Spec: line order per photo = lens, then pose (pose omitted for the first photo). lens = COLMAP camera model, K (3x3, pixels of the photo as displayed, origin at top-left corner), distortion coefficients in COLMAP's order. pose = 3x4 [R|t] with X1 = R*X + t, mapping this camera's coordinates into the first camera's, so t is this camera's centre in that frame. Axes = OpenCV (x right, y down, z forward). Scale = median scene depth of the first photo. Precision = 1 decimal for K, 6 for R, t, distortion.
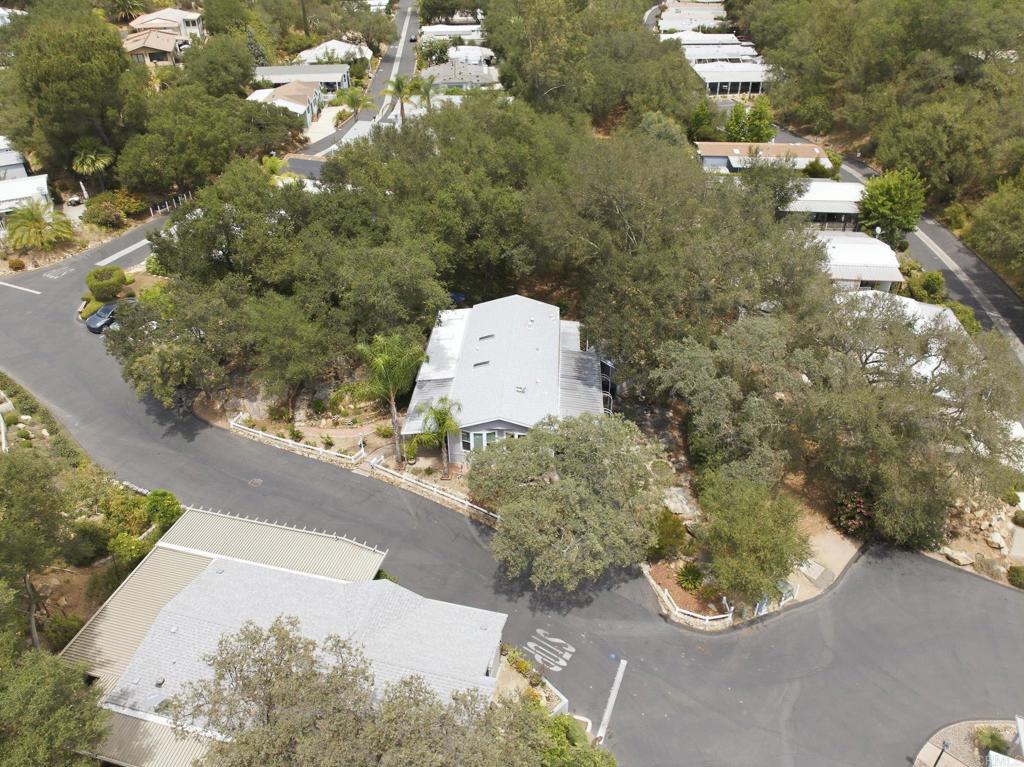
lens RADIAL K [[719.4, 0, 512.0], [0, 719.4, 383.5], [0, 0, 1]] dist [-0.031915, 0.001120]
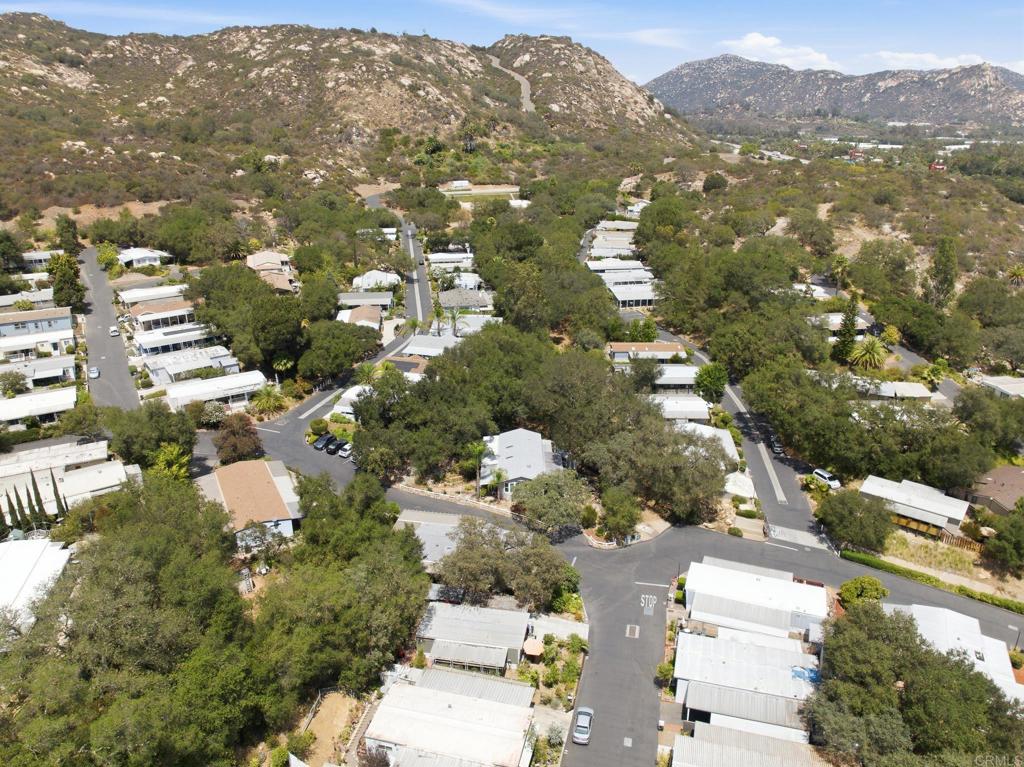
lens RADIAL K [[719.4, 0, 512.0], [0, 719.4, 383.5], [0, 0, 1]] dist [-0.031915, 0.001120]
pose [[0.997952, -0.016863, 0.061709, -0.147637], [0.029564, 0.977013, -0.211120, 0.193105], [-0.056730, 0.212512, 0.975510, -1.087422]]
